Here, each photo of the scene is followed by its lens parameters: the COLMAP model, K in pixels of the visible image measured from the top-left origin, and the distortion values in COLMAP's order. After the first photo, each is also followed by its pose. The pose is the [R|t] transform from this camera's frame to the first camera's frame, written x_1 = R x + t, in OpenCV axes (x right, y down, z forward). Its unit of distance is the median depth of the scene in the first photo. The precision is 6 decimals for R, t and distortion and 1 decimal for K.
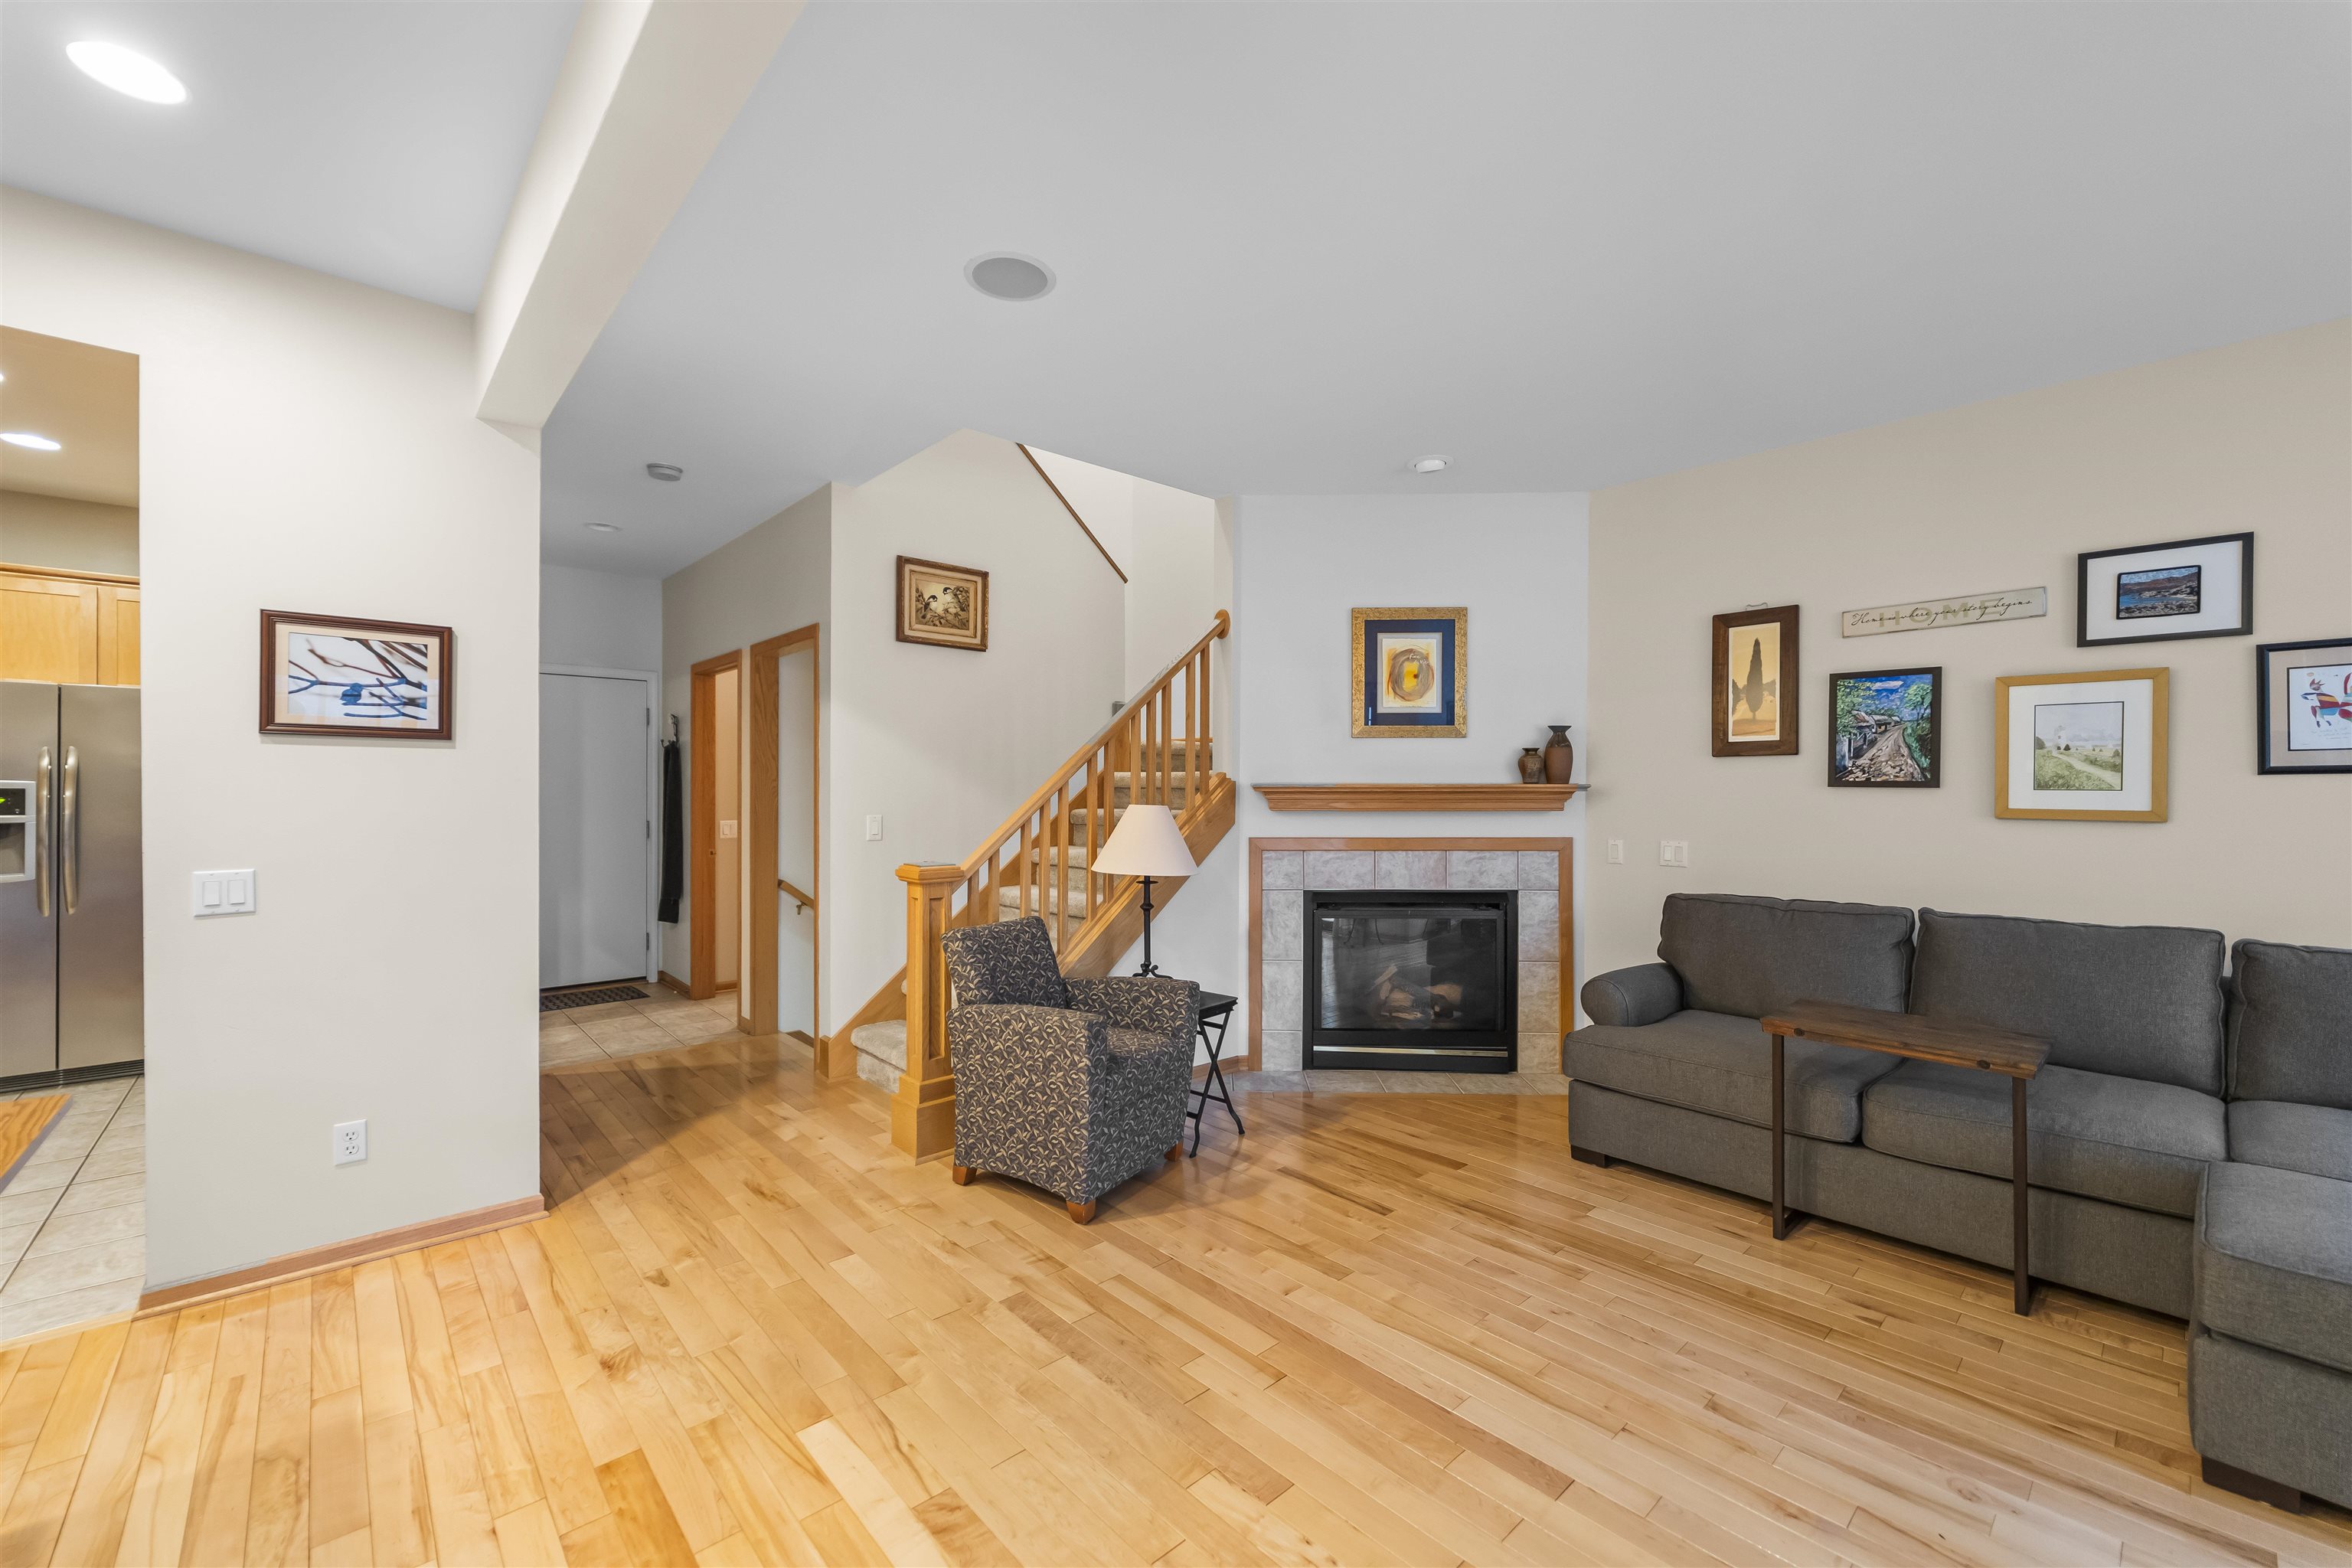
lens RADIAL K [[939.5, 0, 1171.9], [0, 939.5, 792.5], [0, 0, 1]] dist [0.000145, -0.000332]
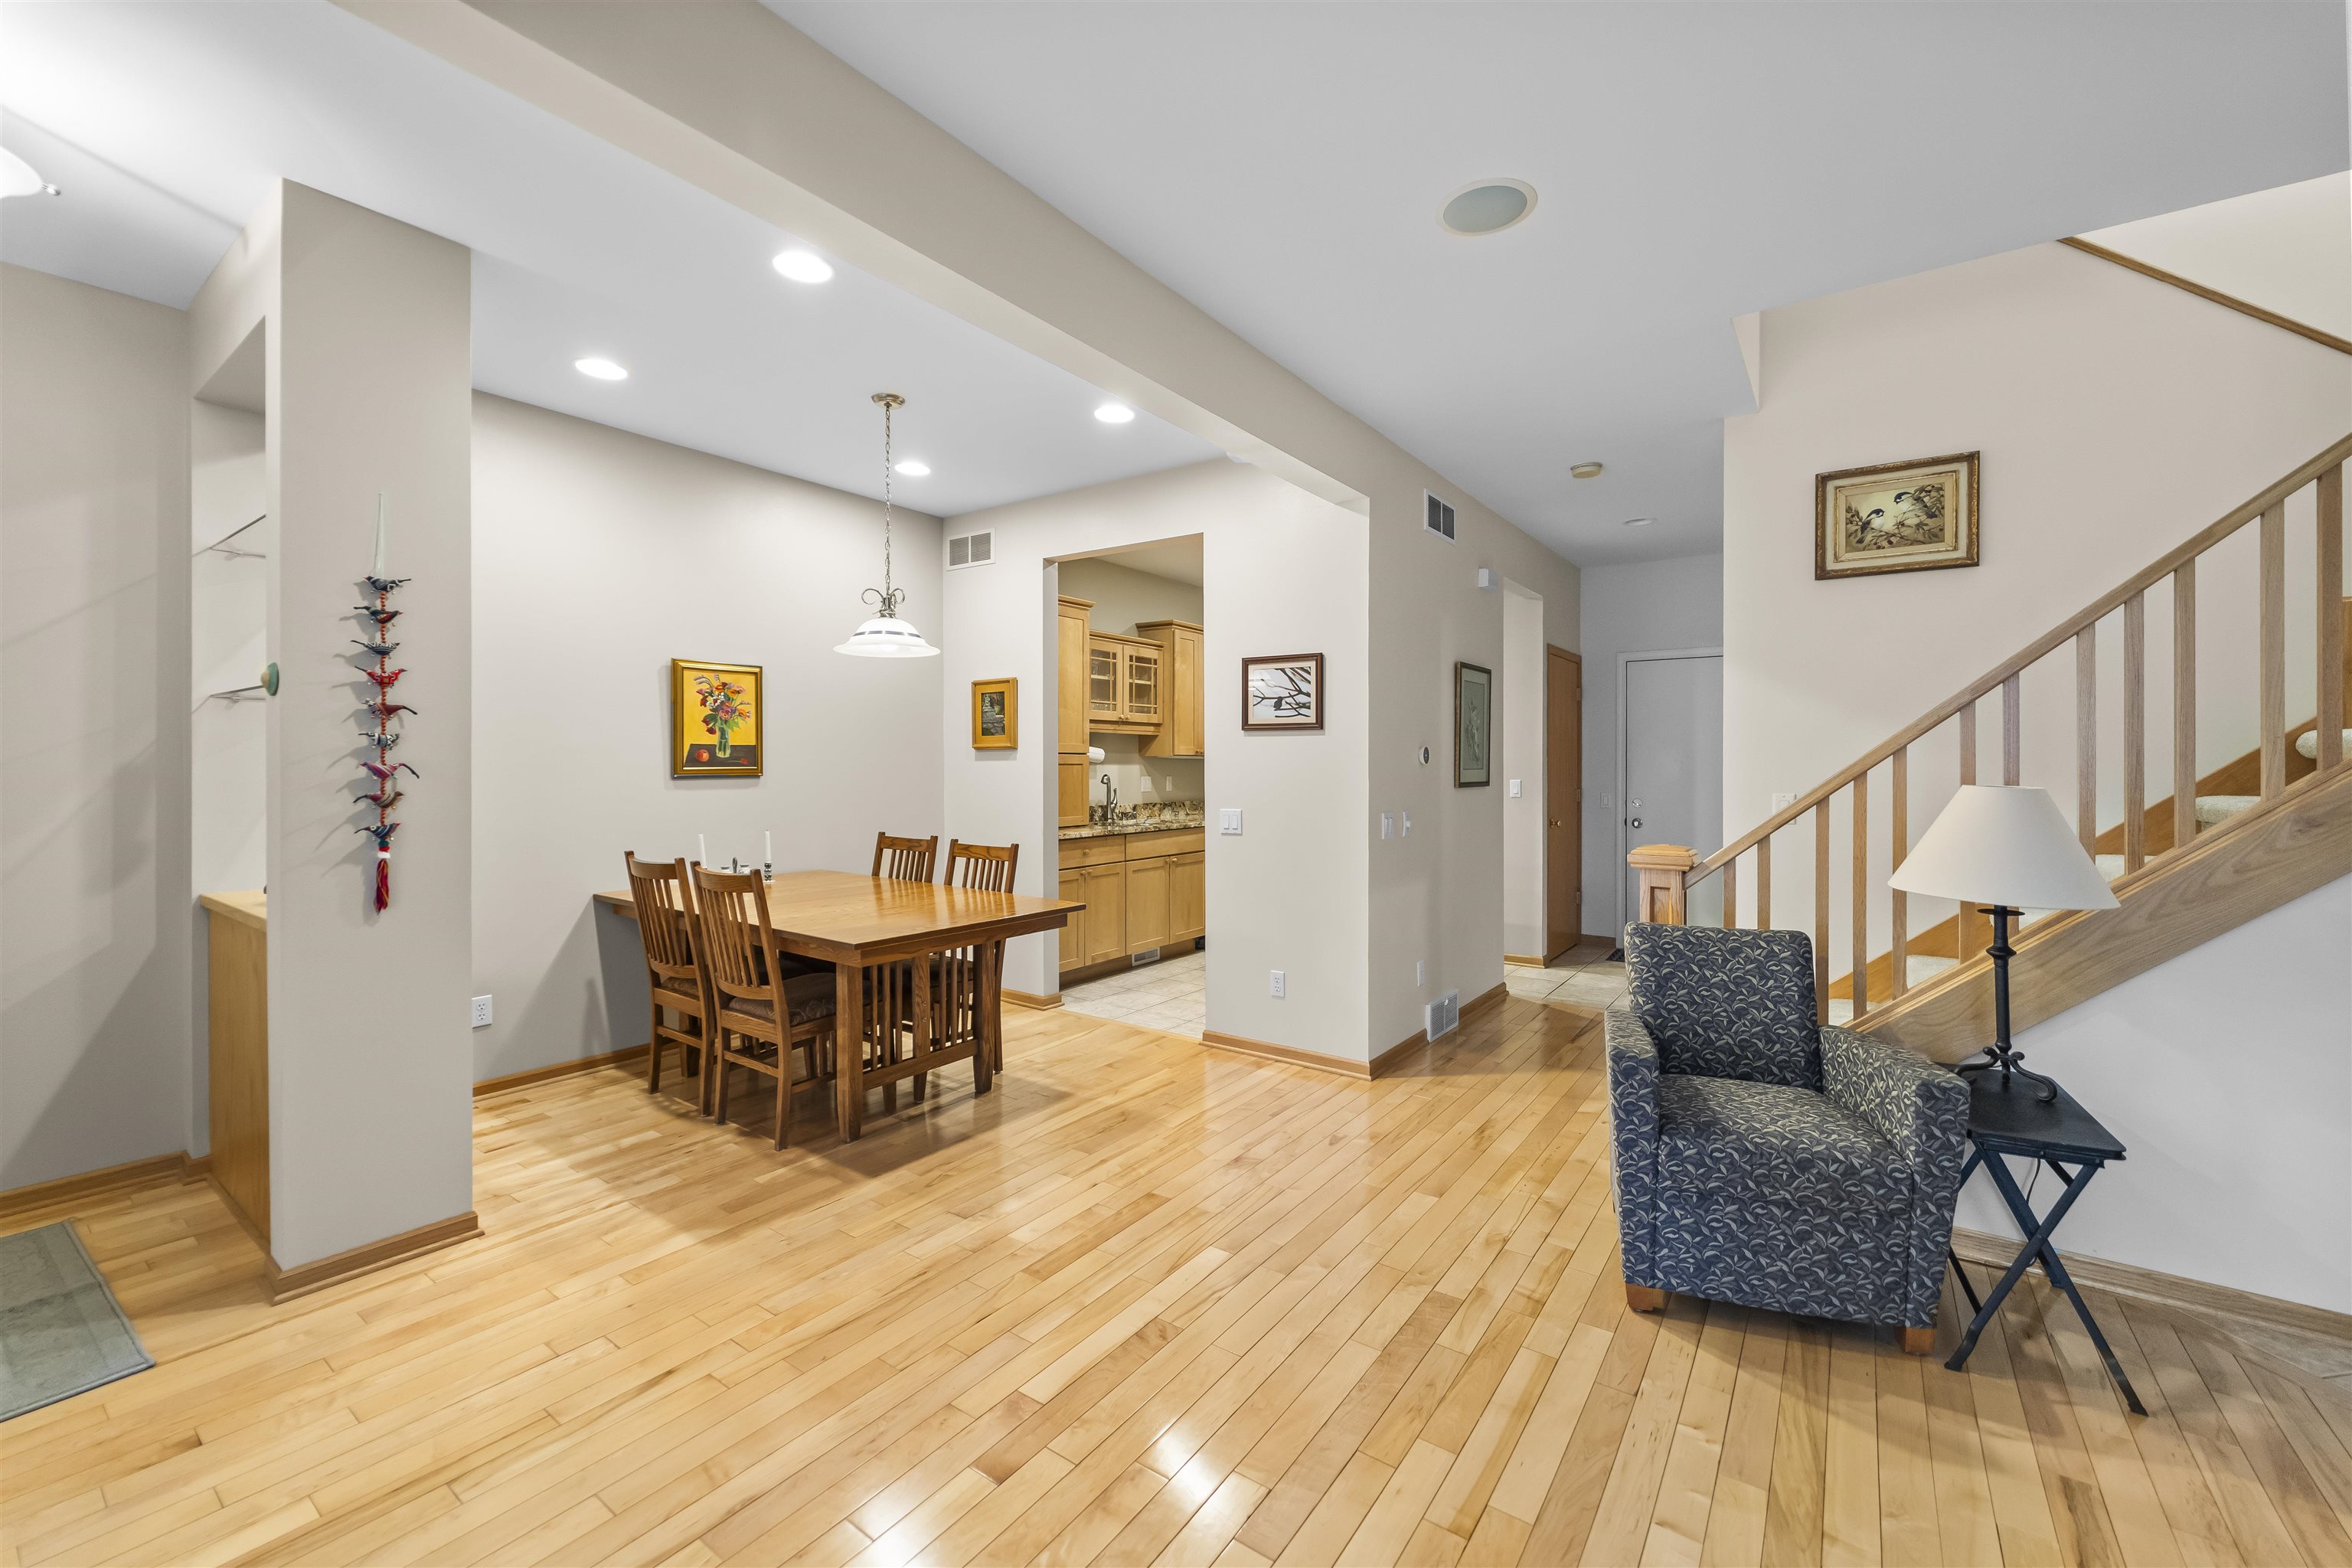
lens RADIAL K [[939.5, 0, 1183.0], [0, 939.5, 765.7], [0, 0, 1]] dist [0.000145, -0.000332]
pose [[0.211632, -0.000765, -0.977349, 0.502921], [-0.004002, 0.999991, -0.001649, 0.003491], [0.977341, 0.004260, 0.211627, 0.384130]]
